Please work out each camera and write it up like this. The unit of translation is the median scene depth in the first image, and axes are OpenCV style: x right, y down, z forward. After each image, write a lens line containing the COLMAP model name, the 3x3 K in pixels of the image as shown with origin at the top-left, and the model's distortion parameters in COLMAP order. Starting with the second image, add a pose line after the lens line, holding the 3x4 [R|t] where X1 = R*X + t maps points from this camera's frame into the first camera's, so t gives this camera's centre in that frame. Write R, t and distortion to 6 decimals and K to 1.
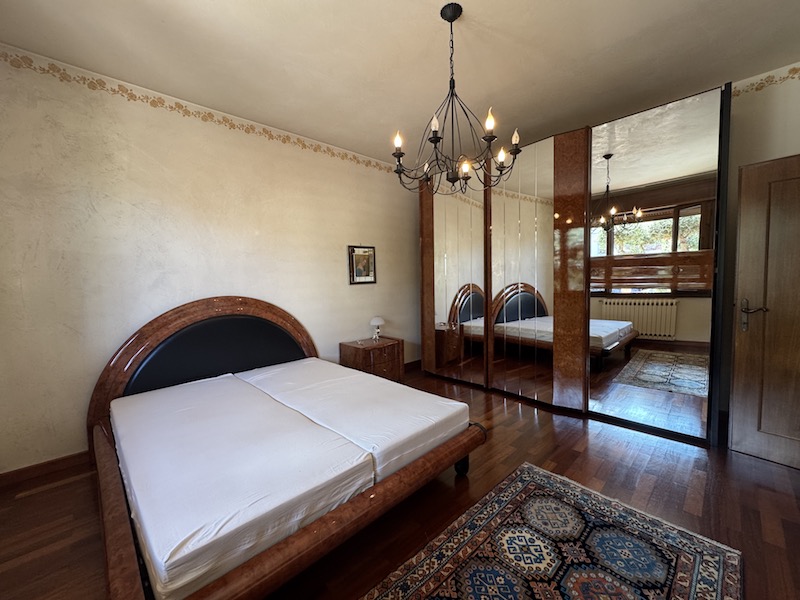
lens RADIAL K [[318.4, 0, 400.0], [0, 318.4, 300.0], [0, 0, 1]] dist [-0.003699, 0.000339]
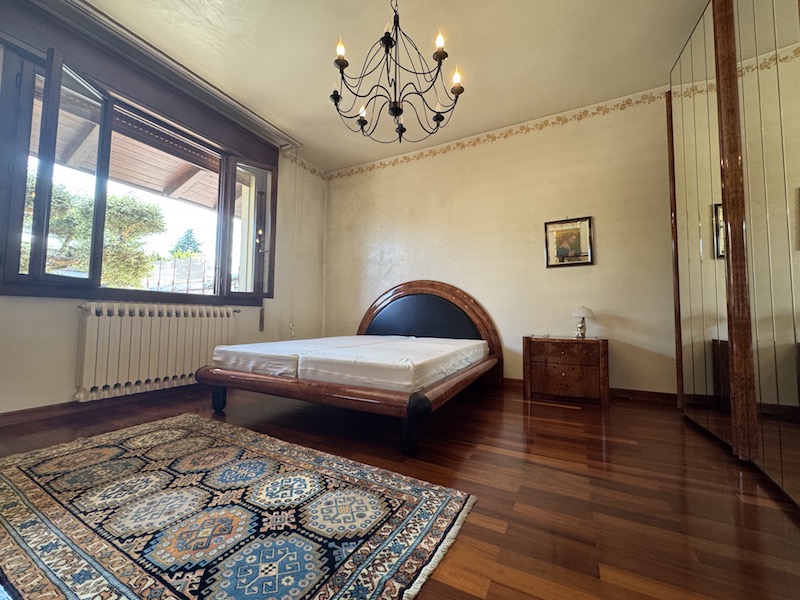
lens RADIAL K [[318.4, 0, 400.0], [0, 318.4, 300.0], [0, 0, 1]] dist [-0.003699, 0.000339]
pose [[0.321610, -0.023215, -0.946587, 1.090658], [-0.075657, 0.995873, -0.050129, 0.231121], [0.943845, 0.087738, 0.318527, 0.786707]]
